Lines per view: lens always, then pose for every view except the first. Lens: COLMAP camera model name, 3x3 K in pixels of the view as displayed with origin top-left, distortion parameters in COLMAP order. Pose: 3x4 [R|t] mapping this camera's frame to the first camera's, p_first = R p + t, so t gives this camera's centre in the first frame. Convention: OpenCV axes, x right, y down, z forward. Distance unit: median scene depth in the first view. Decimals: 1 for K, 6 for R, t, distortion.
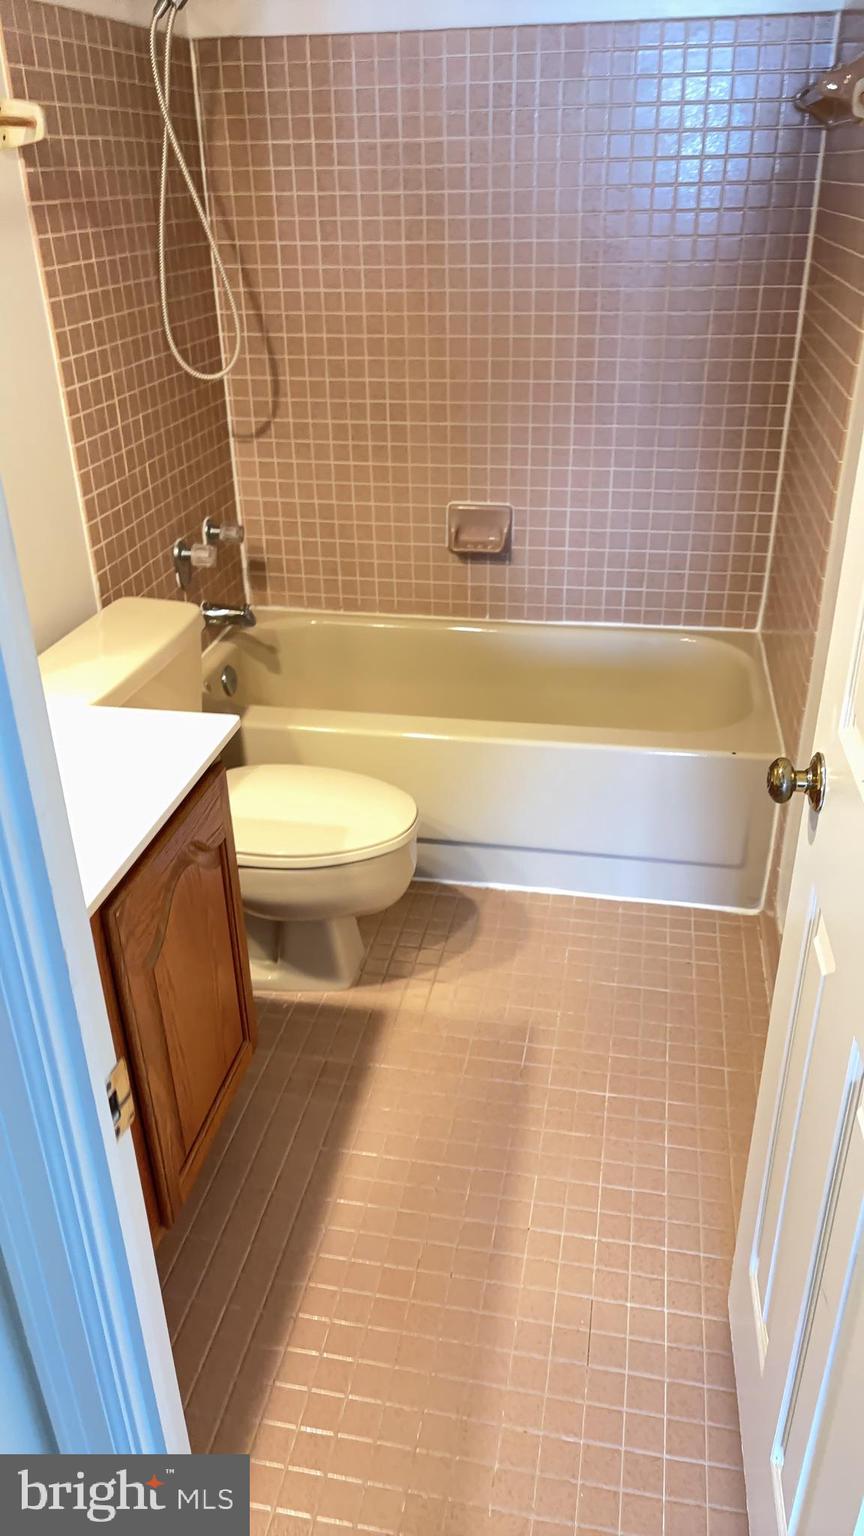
lens RADIAL K [[1128.9, 0, 406.7], [0, 1128.9, 760.6], [0, 0, 1]] dist [0.000502, -0.004456]
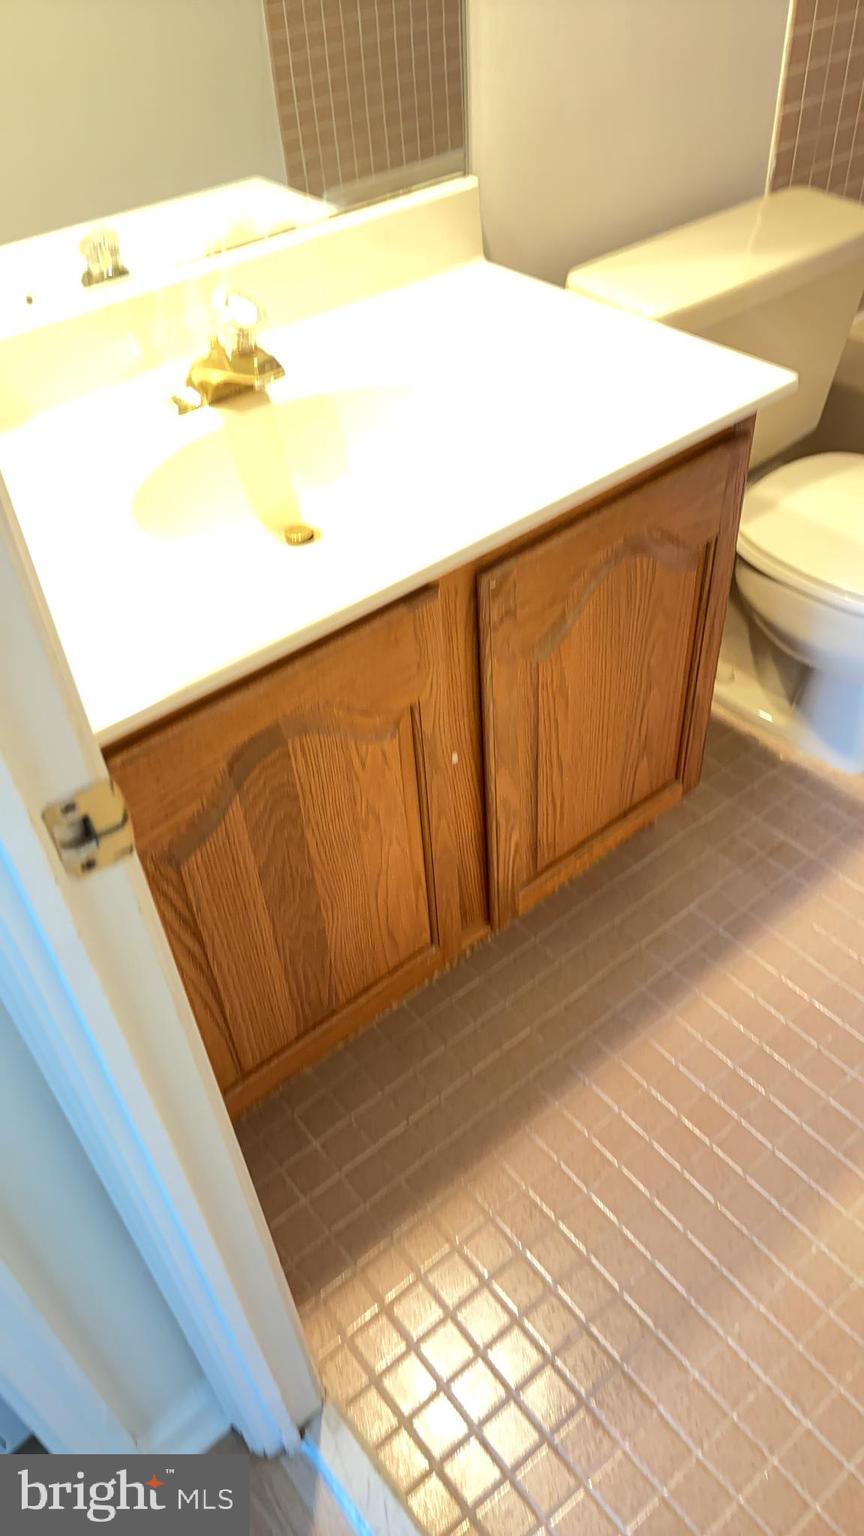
lens RADIAL K [[1128.9, 0, 406.7], [0, 1128.9, 760.6], [0, 0, 1]] dist [0.000502, -0.004456]
pose [[0.755114, 0.433686, -0.491650, 0.122578], [-0.255692, 0.885363, 0.388269, -0.040053], [0.603676, -0.167476, 0.779440, 0.273065]]
